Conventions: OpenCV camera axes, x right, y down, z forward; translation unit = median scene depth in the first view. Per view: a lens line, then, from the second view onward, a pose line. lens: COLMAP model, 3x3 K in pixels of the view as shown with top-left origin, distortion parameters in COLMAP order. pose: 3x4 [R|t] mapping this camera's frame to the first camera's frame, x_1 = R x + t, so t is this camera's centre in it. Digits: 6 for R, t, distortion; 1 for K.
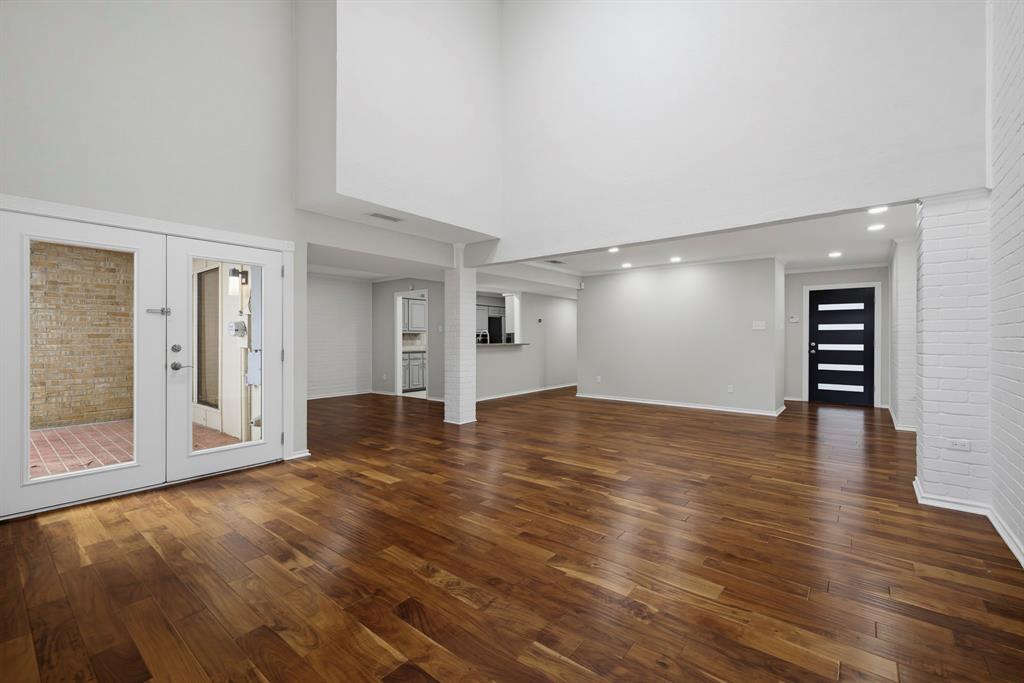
lens RADIAL K [[436.6, 0, 518.4], [0, 436.6, 335.8], [0, 0, 1]] dist [0.007868, -0.002342]
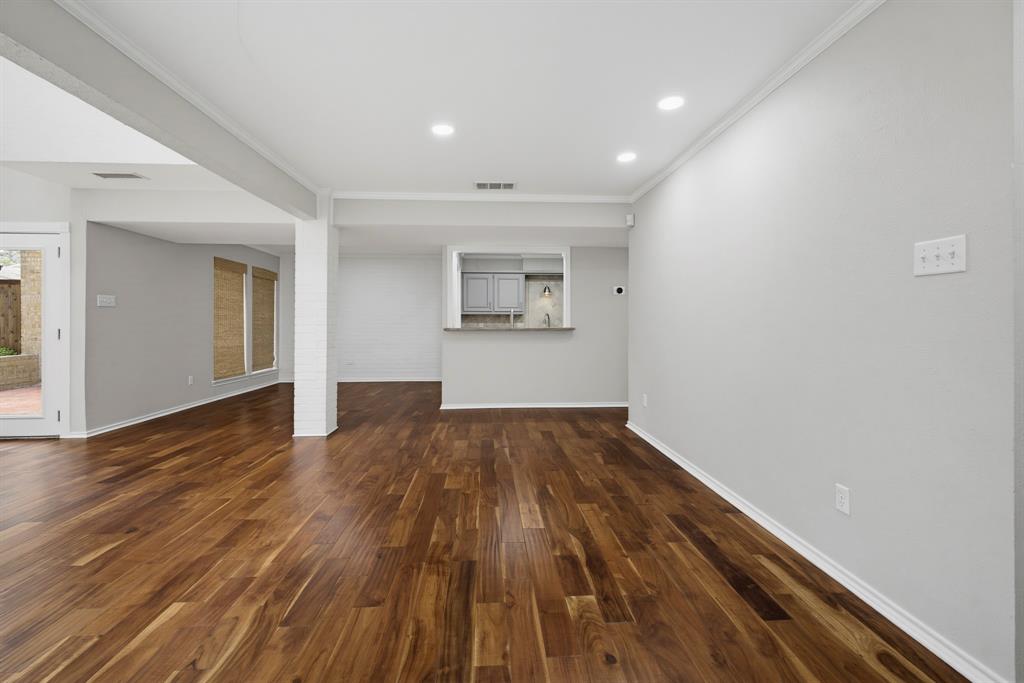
lens RADIAL K [[436.6, 0, 513.0], [0, 436.6, 321.2], [0, 0, 1]] dist [0.007868, -0.002342]
pose [[0.660972, 0.000099, -0.750411, 0.510386], [0.001191, 0.999999, 0.001181, 0.007392], [0.750410, -0.001674, 0.660971, 0.612400]]
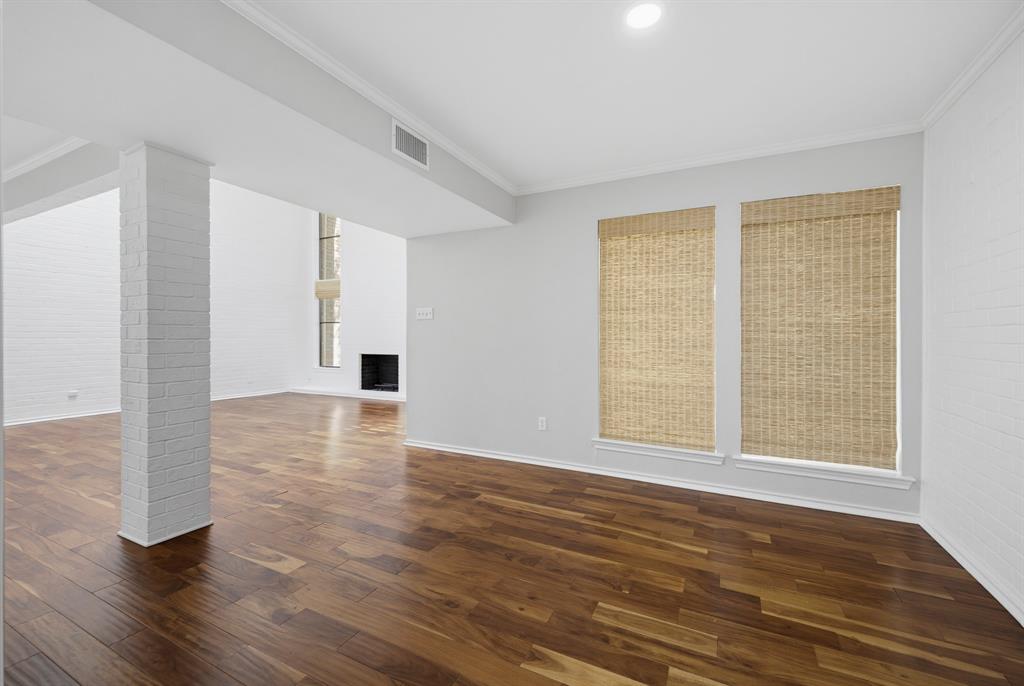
lens RADIAL K [[436.6, 0, 505.9], [0, 436.6, 332.6], [0, 0, 1]] dist [0.007868, -0.002342]
pose [[-0.980261, -0.002802, -0.197689, -0.291988], [-0.000151, 0.999910, -0.013423, 0.013279], [0.197709, -0.013128, -0.980173, 1.172718]]
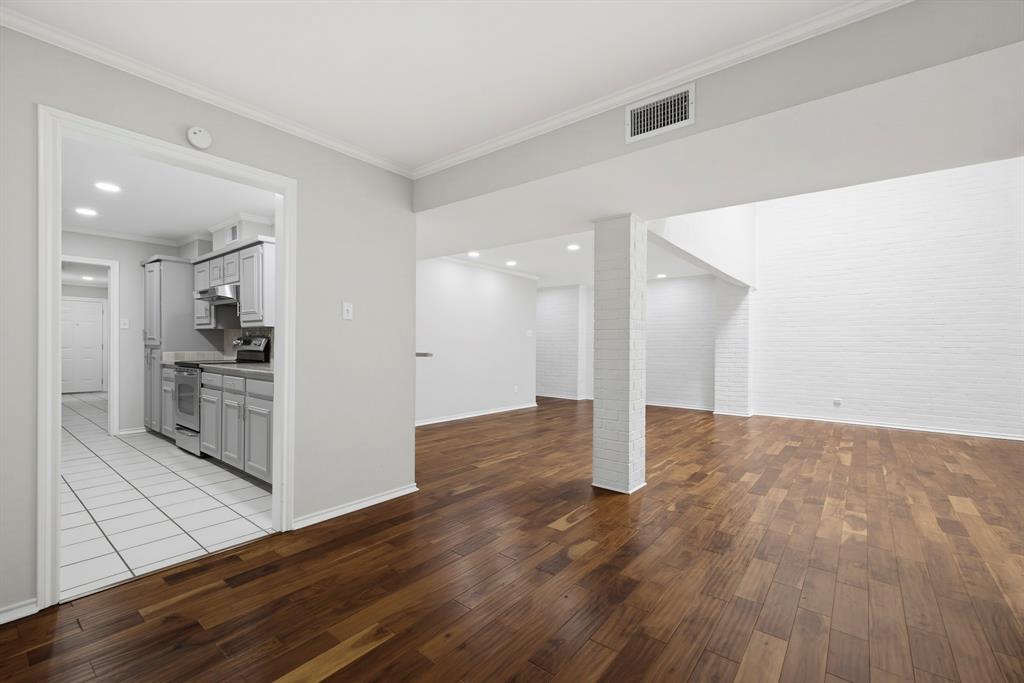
lens RADIAL K [[436.6, 0, 519.2], [0, 436.6, 349.8], [0, 0, 1]] dist [0.007868, -0.002342]
pose [[-0.006945, -0.006451, 0.999955, -0.571071], [-0.016052, 0.999851, 0.006339, 0.011525], [-0.999847, -0.016007, -0.007048, 0.907401]]
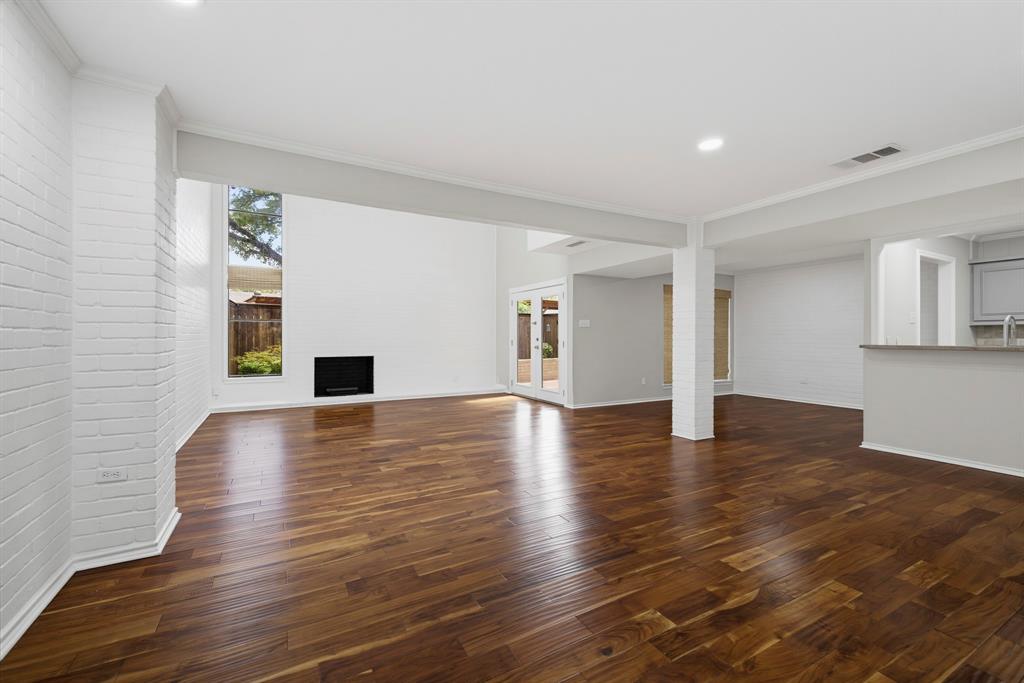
lens RADIAL K [[436.6, 0, 508.6], [0, 436.6, 338.6], [0, 0, 1]] dist [0.007868, -0.002342]
pose [[-0.405853, 0.007203, -0.913910, 0.605616], [0.006088, 0.999968, 0.005178, 0.005954], [0.913918, -0.003462, -0.405884, 0.820001]]
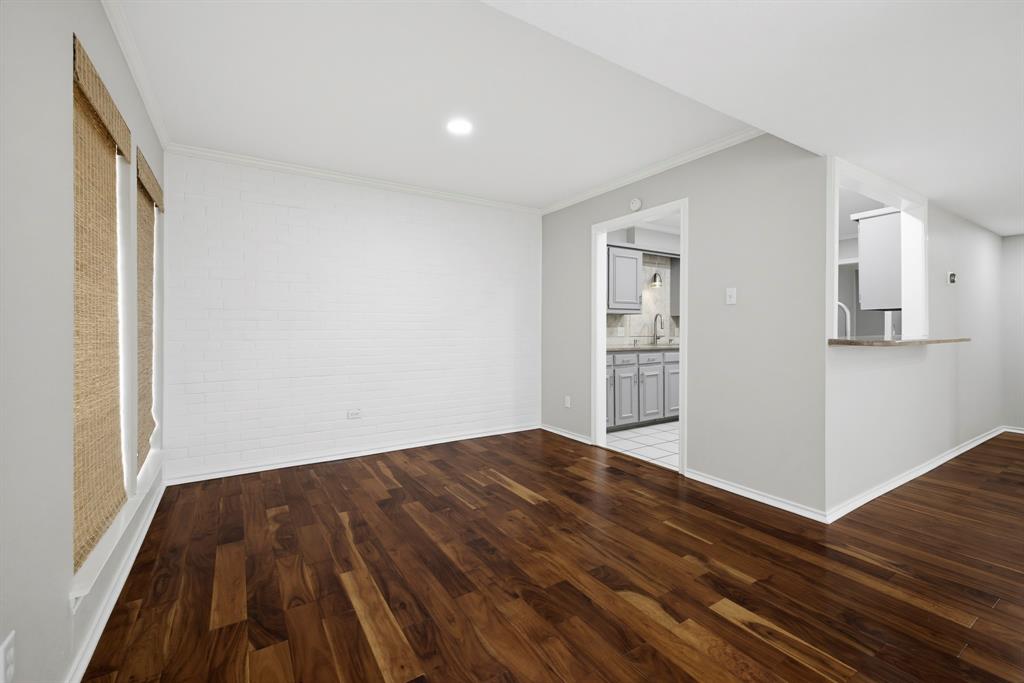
lens RADIAL K [[436.6, 0, 506.9], [0, 436.6, 325.4], [0, 0, 1]] dist [0.007868, -0.002342]
pose [[0.941459, 0.003380, -0.337110, -0.245868], [-0.002110, 0.999989, 0.004131, 0.008121], [0.337120, -0.003178, 0.941456, 0.614212]]
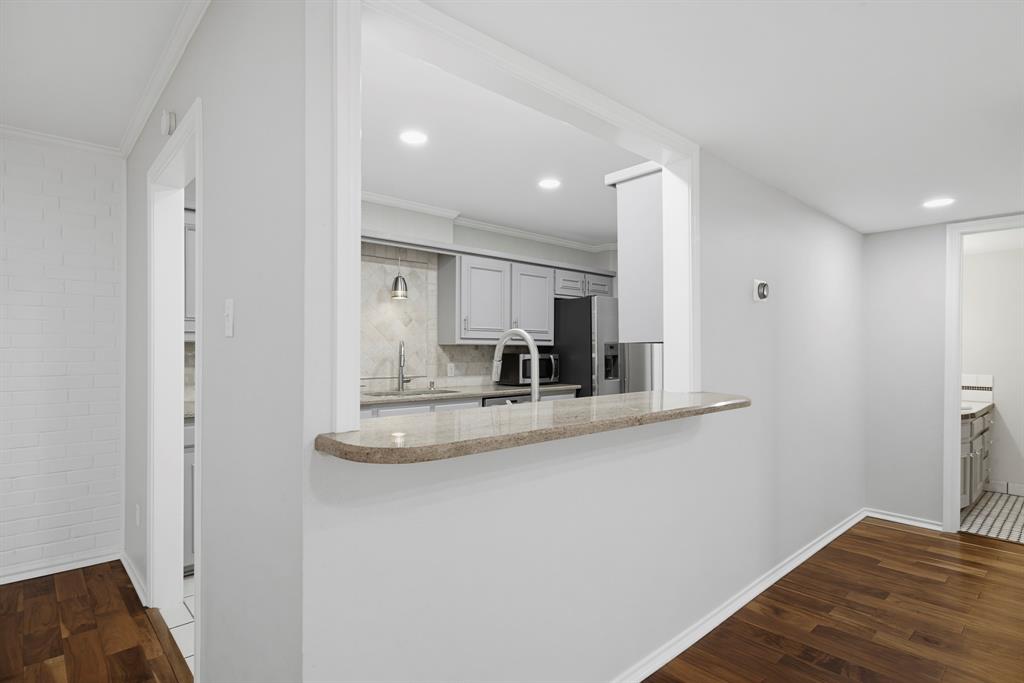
lens RADIAL K [[525.0, 0, 513.3], [0, 525.0, 341.9], [0, 0, 1]] dist [-0.005967, -0.000389]
pose [[0.985779, 0.003873, -0.168004, -0.044890], [-0.004364, 0.999987, -0.002553, -0.008148], [0.167992, 0.003250, 0.985783, 0.875840]]
